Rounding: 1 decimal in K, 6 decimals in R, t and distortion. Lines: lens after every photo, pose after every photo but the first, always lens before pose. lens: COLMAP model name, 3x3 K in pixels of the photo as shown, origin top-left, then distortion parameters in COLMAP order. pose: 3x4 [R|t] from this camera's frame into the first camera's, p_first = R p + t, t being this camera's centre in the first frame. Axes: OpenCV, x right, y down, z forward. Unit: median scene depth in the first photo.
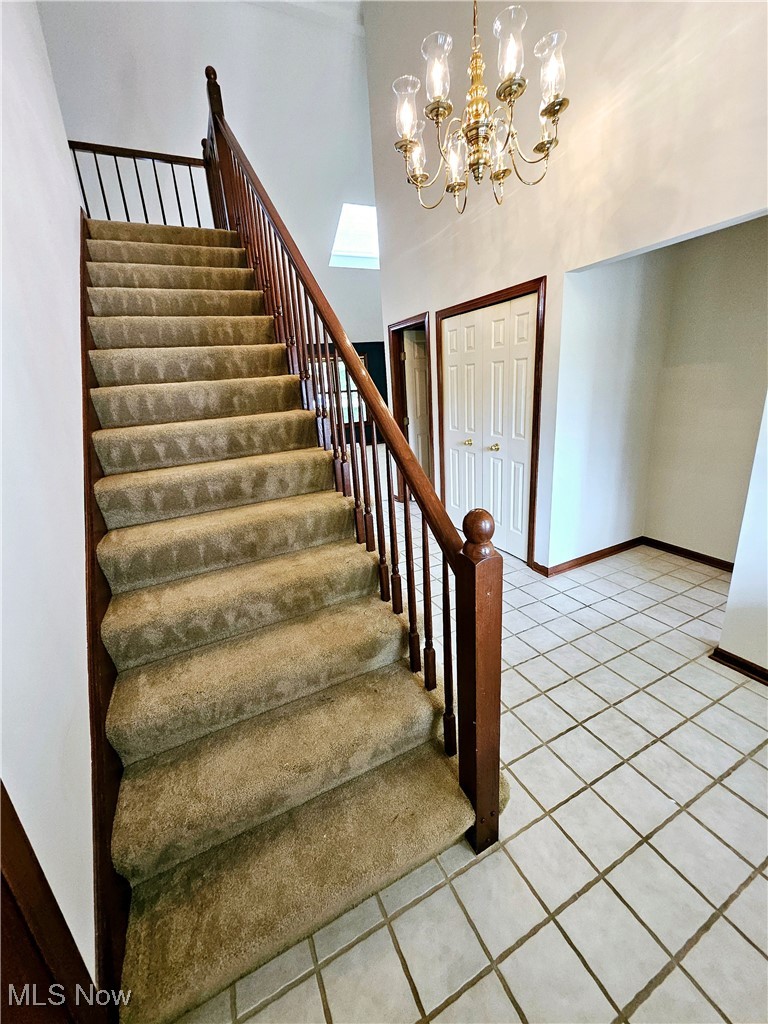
lens RADIAL K [[405.4, 0, 382.5], [0, 405.4, 503.4], [0, 0, 1]] dist [-0.002929, 0.000127]
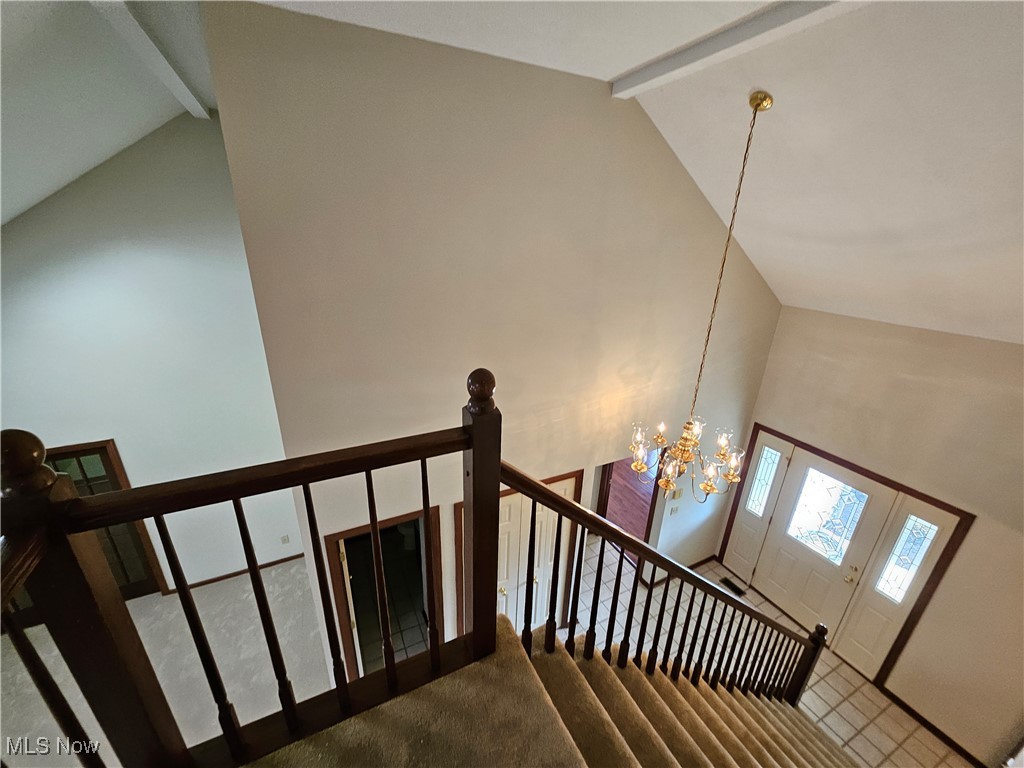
lens RADIAL K [[405.4, 0, 506.7], [0, 405.4, 384.8], [0, 0, 1]] dist [-0.002929, 0.000127]
pose [[0.005349, -0.292395, 0.956283, -1.035764], [0.260078, 0.923794, 0.281007, -1.511072], [-0.965573, 0.247205, 0.080987, 1.222766]]
